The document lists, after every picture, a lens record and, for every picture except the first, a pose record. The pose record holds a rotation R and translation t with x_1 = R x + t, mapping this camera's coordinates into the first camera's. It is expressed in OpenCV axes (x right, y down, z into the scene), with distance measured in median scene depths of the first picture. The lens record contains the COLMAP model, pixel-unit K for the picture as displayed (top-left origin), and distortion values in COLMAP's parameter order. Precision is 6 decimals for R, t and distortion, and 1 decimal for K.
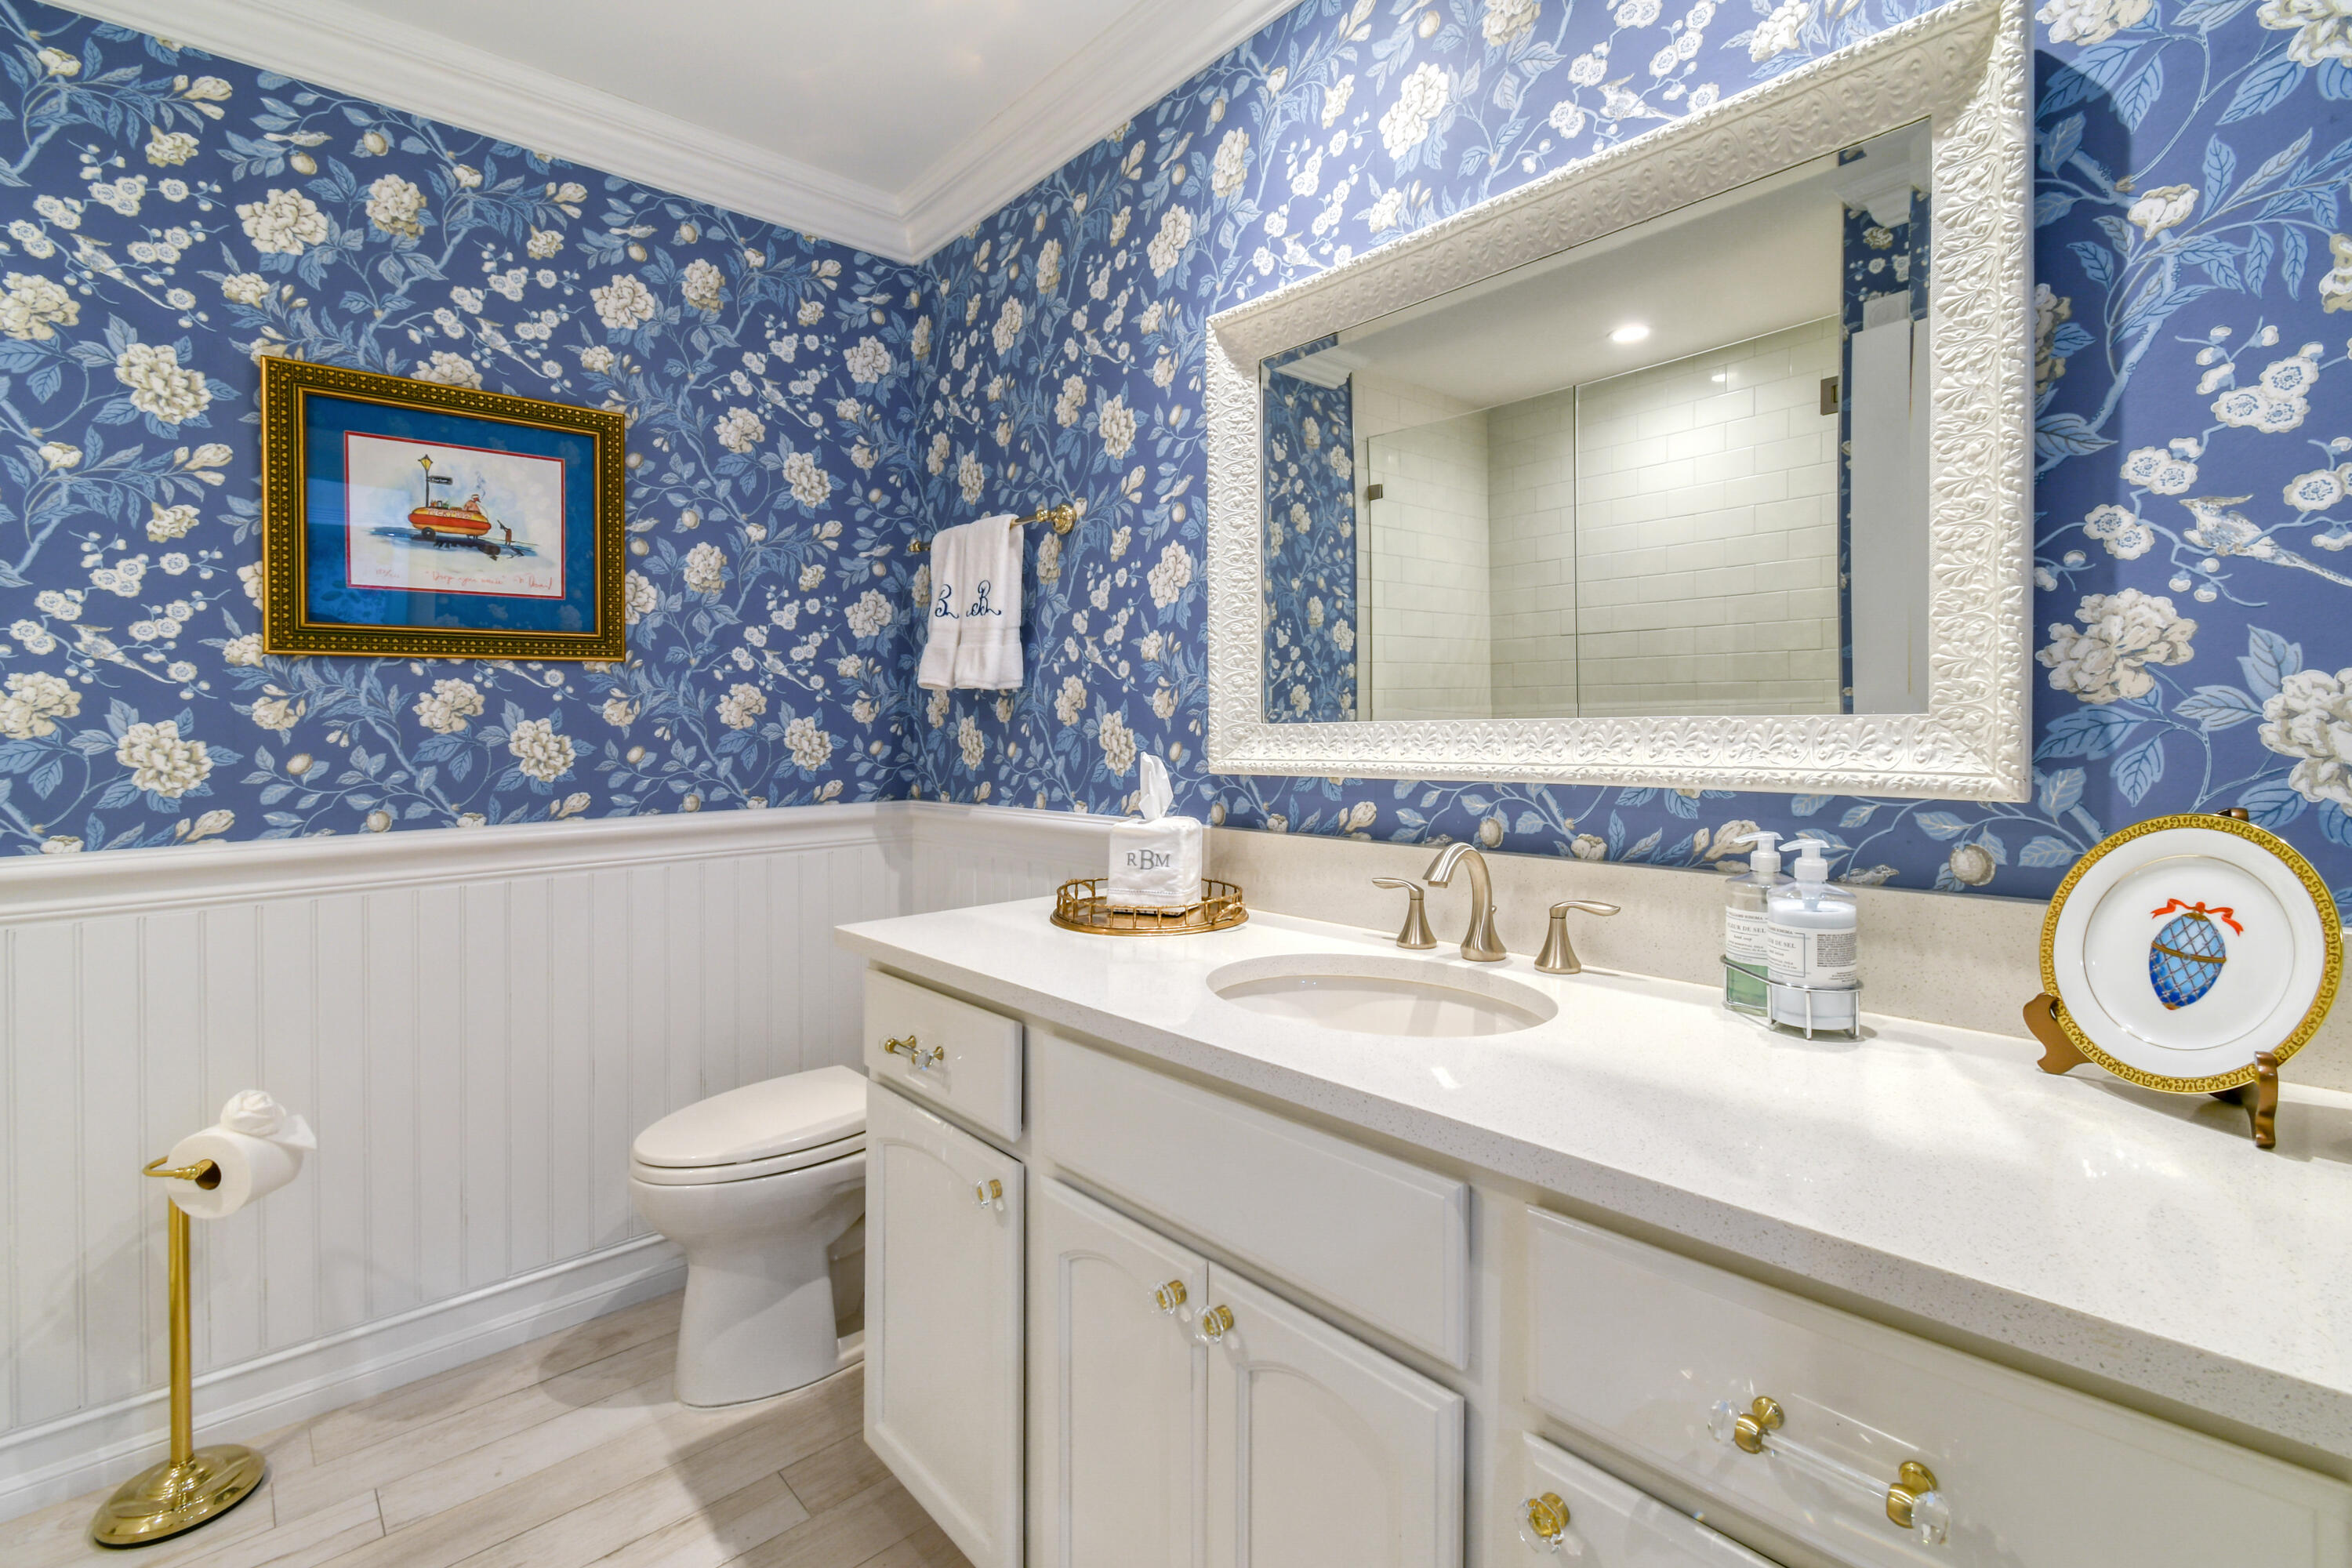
lens RADIAL K [[1056.9, 0, 1193.0], [0, 1056.9, 755.1], [0, 0, 1]] dist [0.003371, -0.000272]
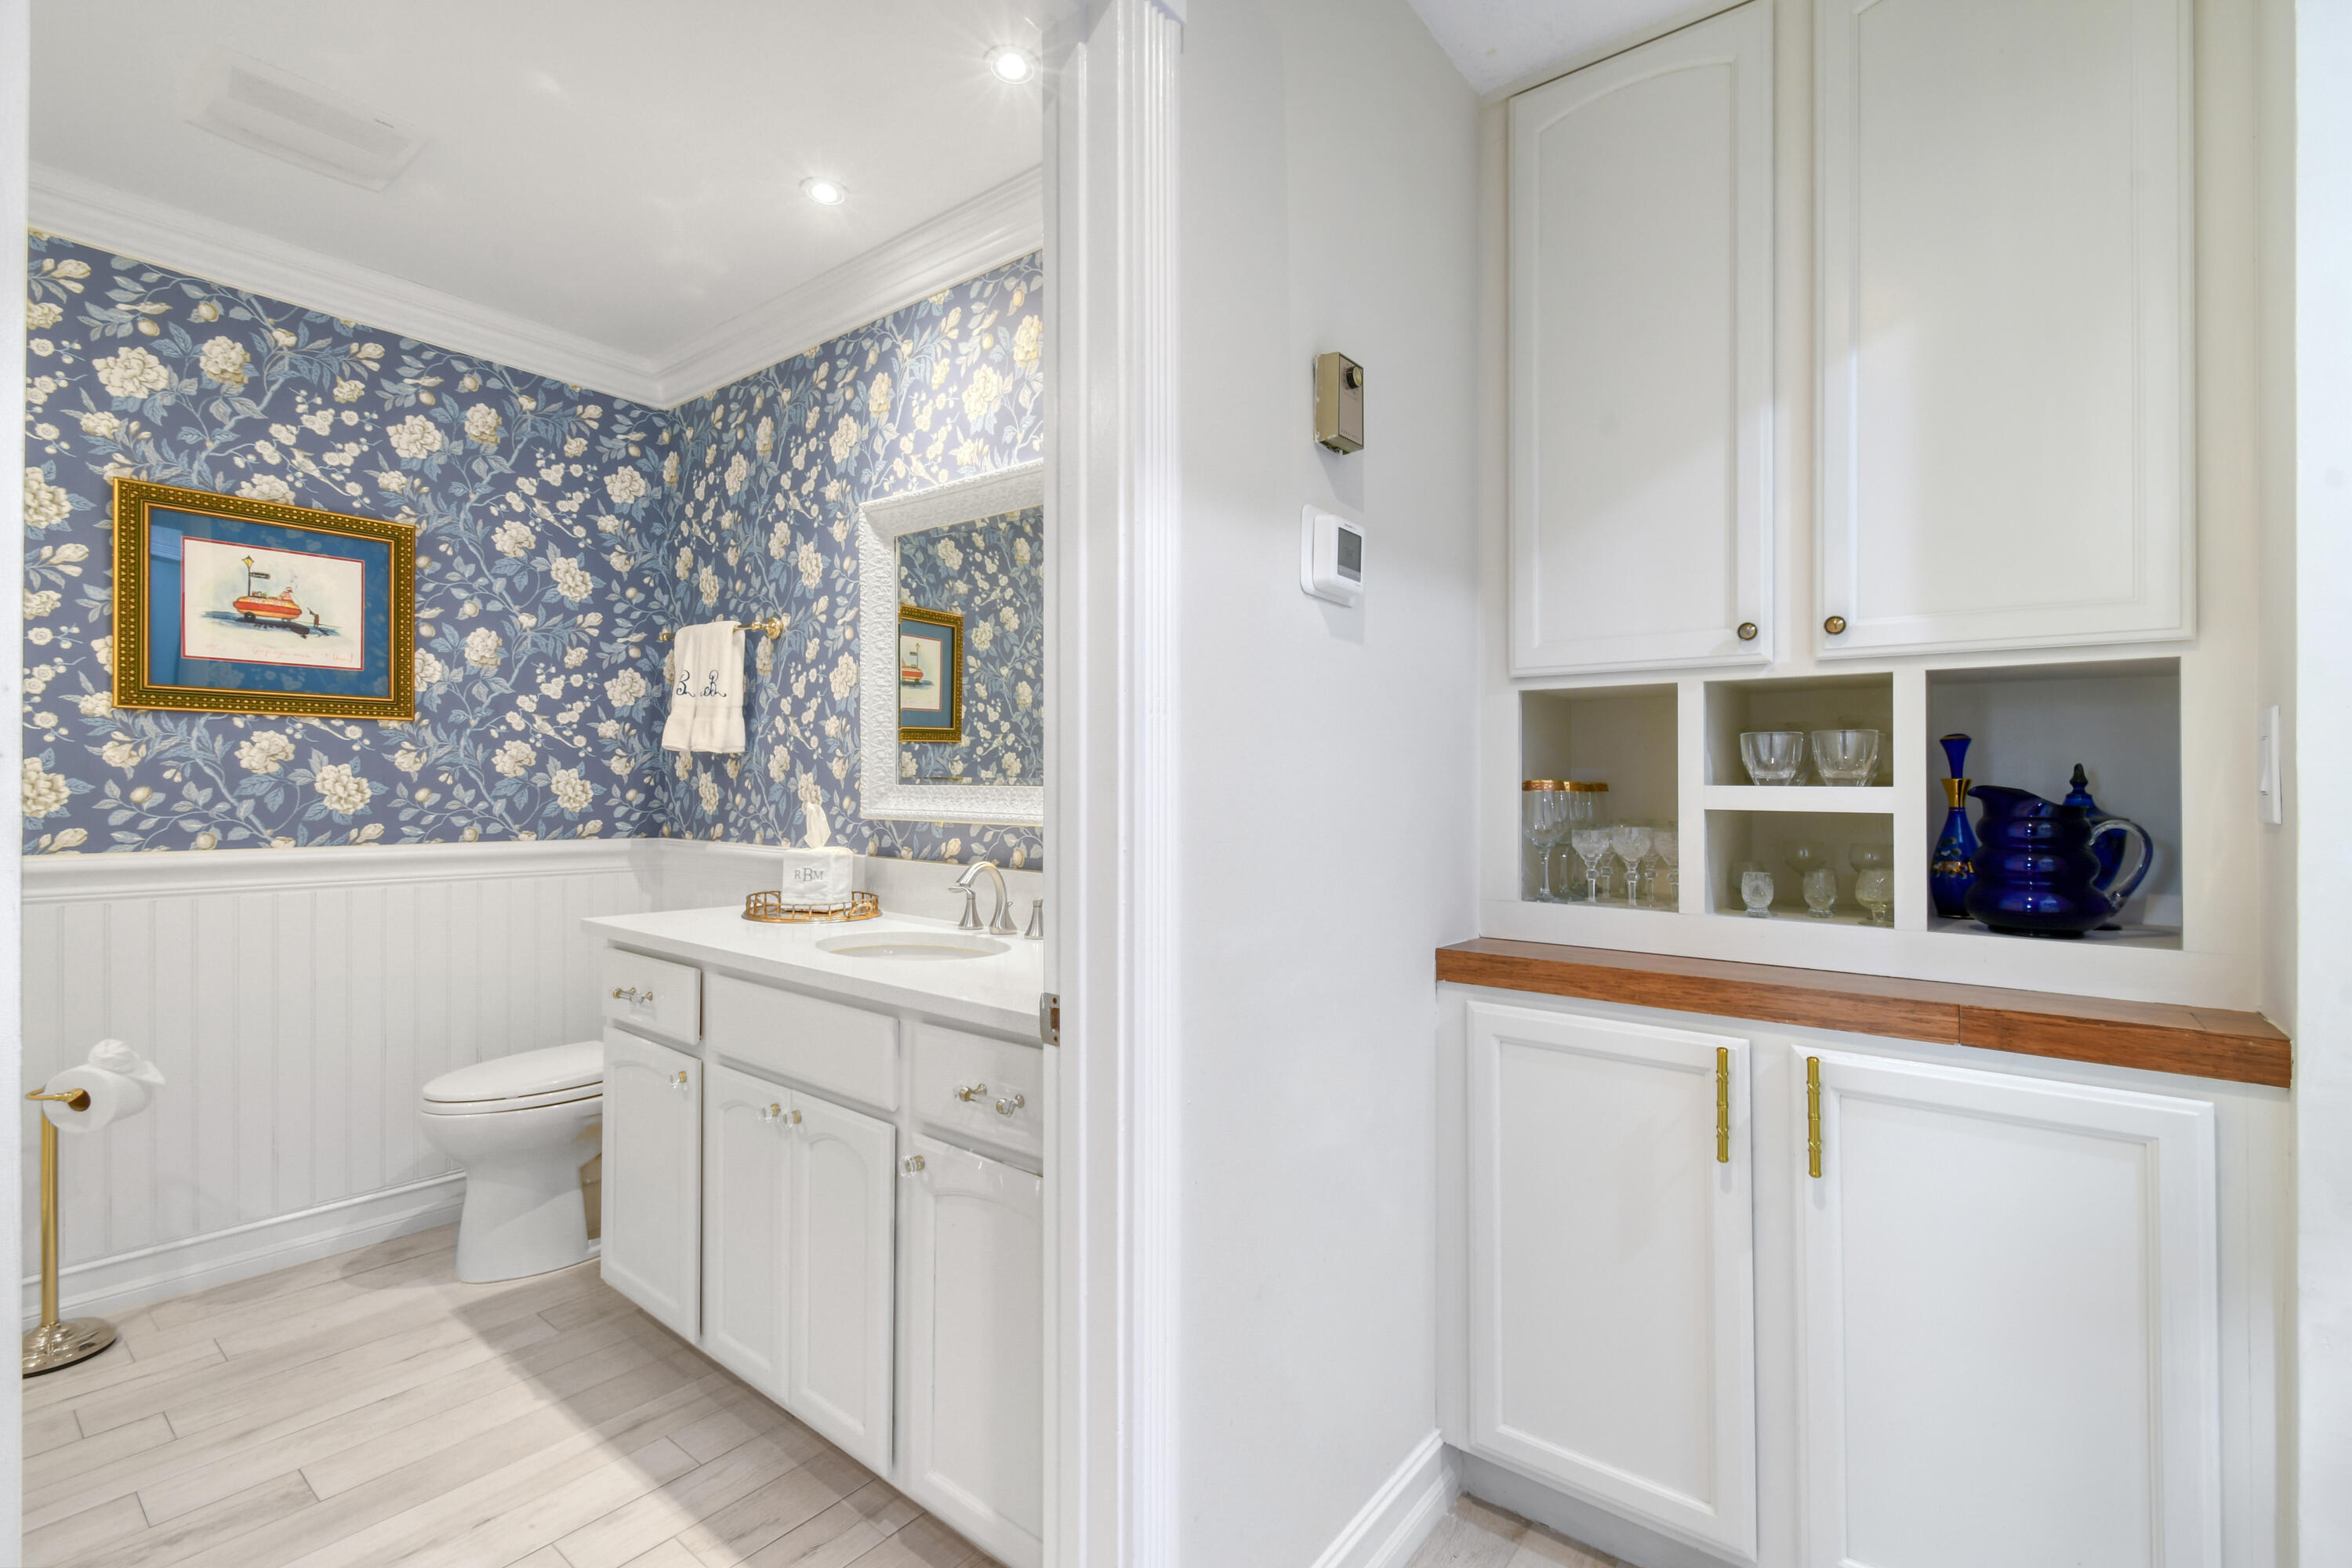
lens RADIAL K [[1047.7, 0, 1169.8], [0, 1047.7, 851.5], [0, 0, 1]] dist [0.003205, -0.003528]
pose [[0.988705, 0.020213, 0.148506, 0.185406], [-0.025151, 0.999189, 0.031447, 0.005840], [-0.147750, -0.034827, 0.988411, -0.404955]]
